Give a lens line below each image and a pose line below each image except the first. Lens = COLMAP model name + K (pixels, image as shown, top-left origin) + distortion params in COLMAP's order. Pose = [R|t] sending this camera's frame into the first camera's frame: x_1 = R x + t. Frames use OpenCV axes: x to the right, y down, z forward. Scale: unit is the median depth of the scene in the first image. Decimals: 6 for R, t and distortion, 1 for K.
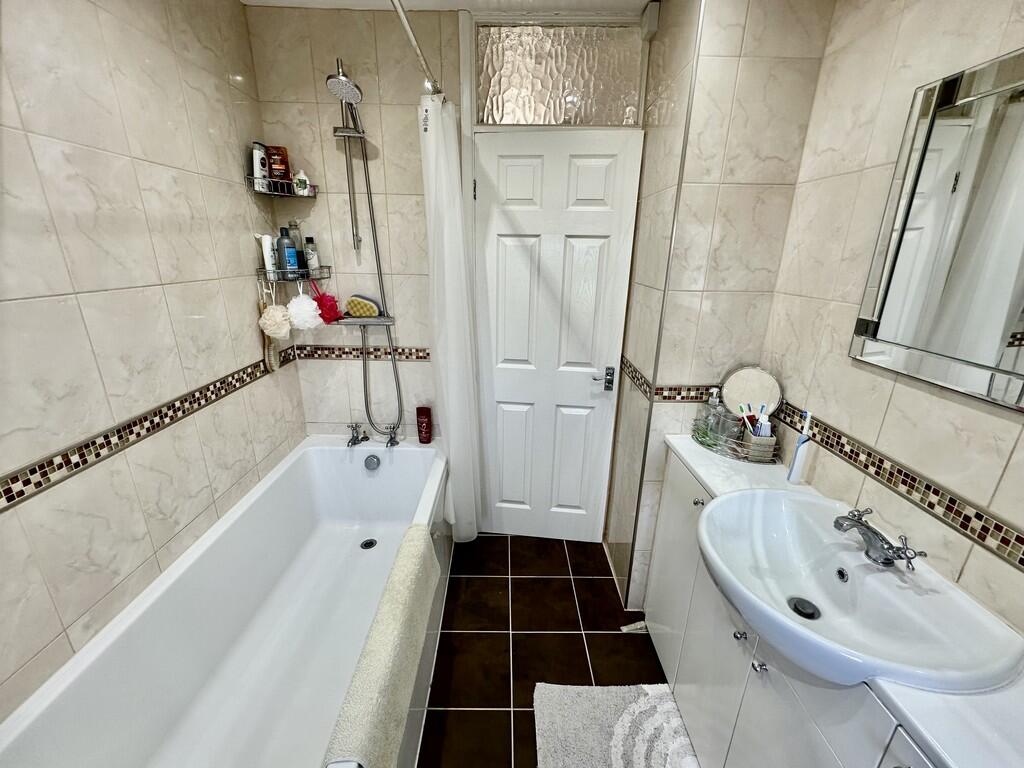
lens RADIAL K [[408.7, 0, 510.0], [0, 408.7, 382.4], [0, 0, 1]] dist [-0.000879, 0.000713]
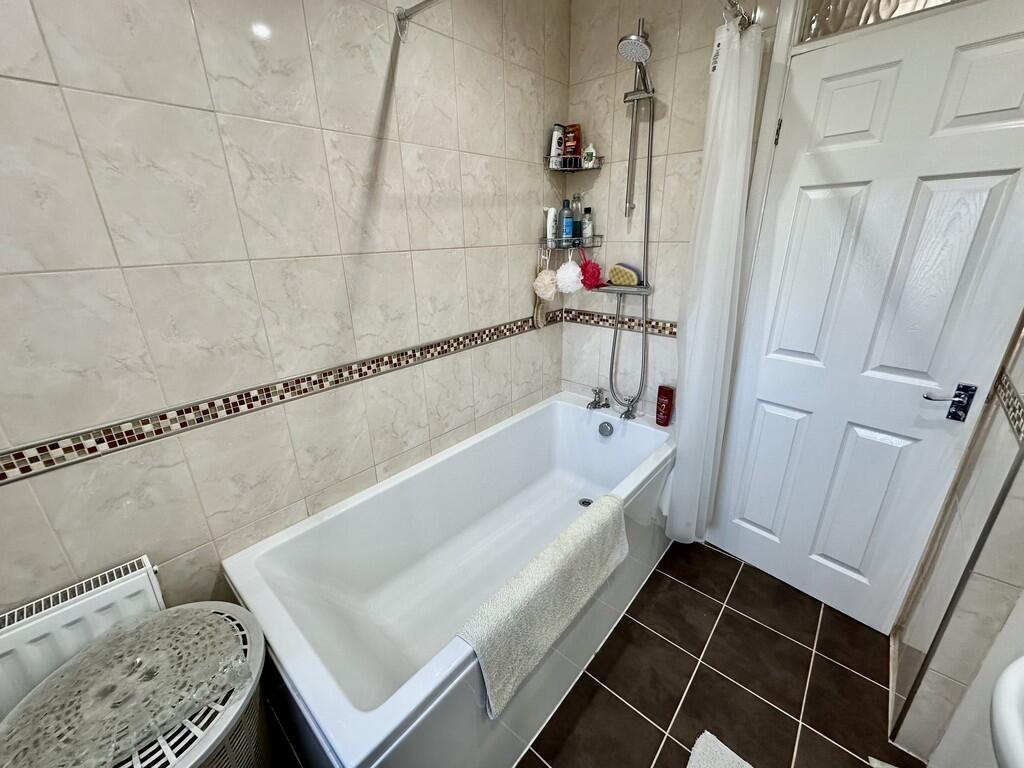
lens RADIAL K [[408.7, 0, 511.9], [0, 408.7, 382.9], [0, 0, 1]] dist [-0.000879, 0.000713]
pose [[0.743760, 0.199477, -0.637989, 0.139985], [-0.173960, 0.979310, 0.103395, 0.019504], [0.645413, 0.034084, 0.763073, 0.069352]]
